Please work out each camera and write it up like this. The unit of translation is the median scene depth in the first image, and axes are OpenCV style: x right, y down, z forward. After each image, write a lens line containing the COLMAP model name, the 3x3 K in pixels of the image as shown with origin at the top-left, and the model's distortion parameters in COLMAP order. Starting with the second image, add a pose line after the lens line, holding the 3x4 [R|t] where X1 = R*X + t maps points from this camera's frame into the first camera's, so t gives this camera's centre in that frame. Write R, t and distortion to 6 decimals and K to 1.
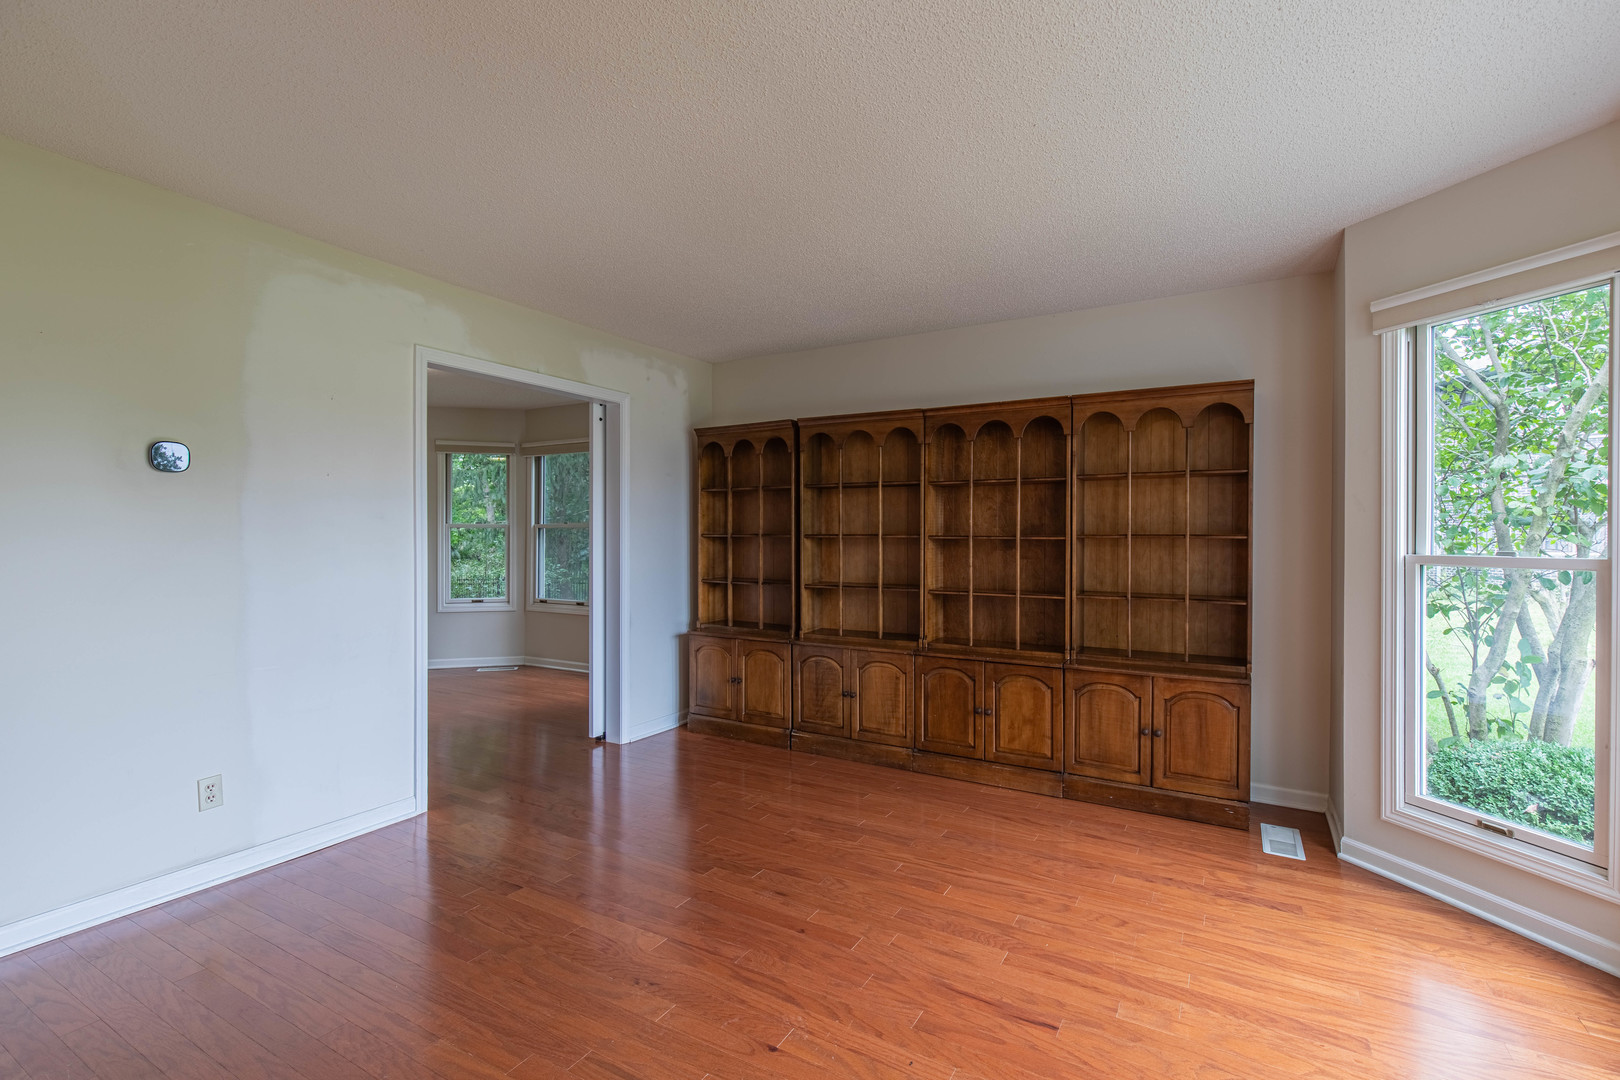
lens RADIAL K [[725.0, 0, 833.3], [0, 725.0, 541.3], [0, 0, 1]] dist [0.005645, 0.000498]
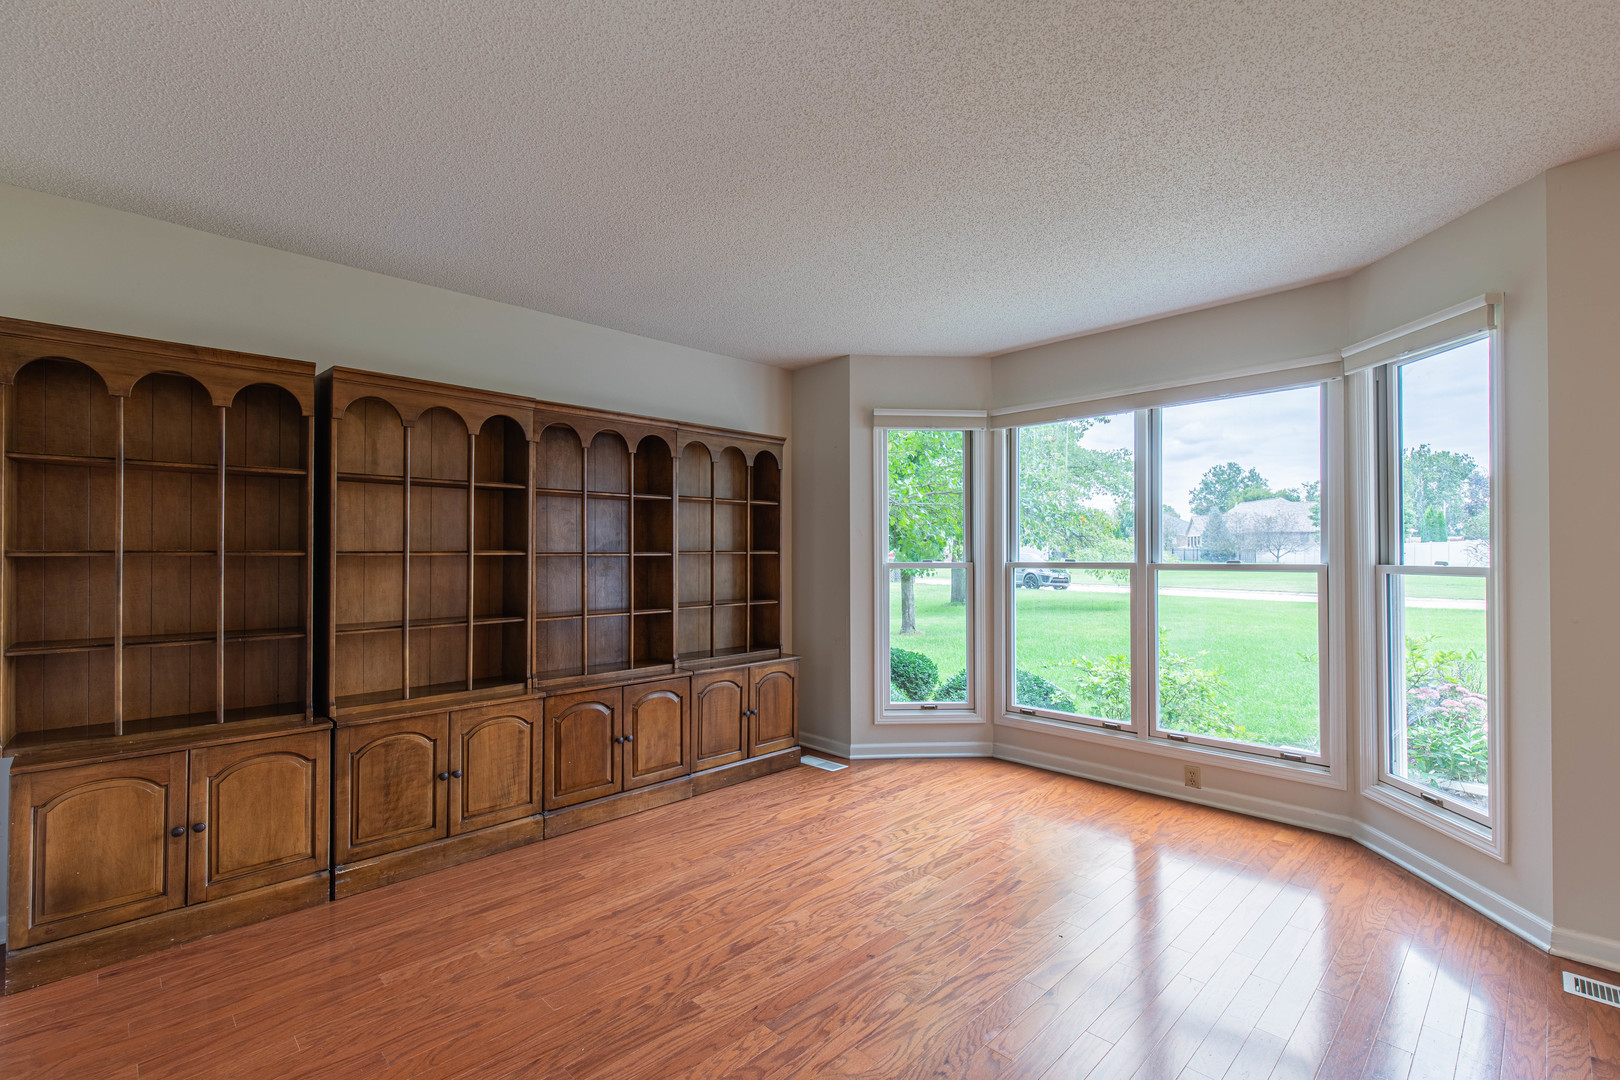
lens RADIAL K [[725.0, 0, 821.4], [0, 725.0, 554.2], [0, 0, 1]] dist [0.005645, 0.000498]
pose [[0.266363, -0.007655, 0.963842, -0.635650], [0.007920, 0.999952, 0.005753, -0.009280], [-0.963840, 0.006101, 0.266411, 0.504937]]
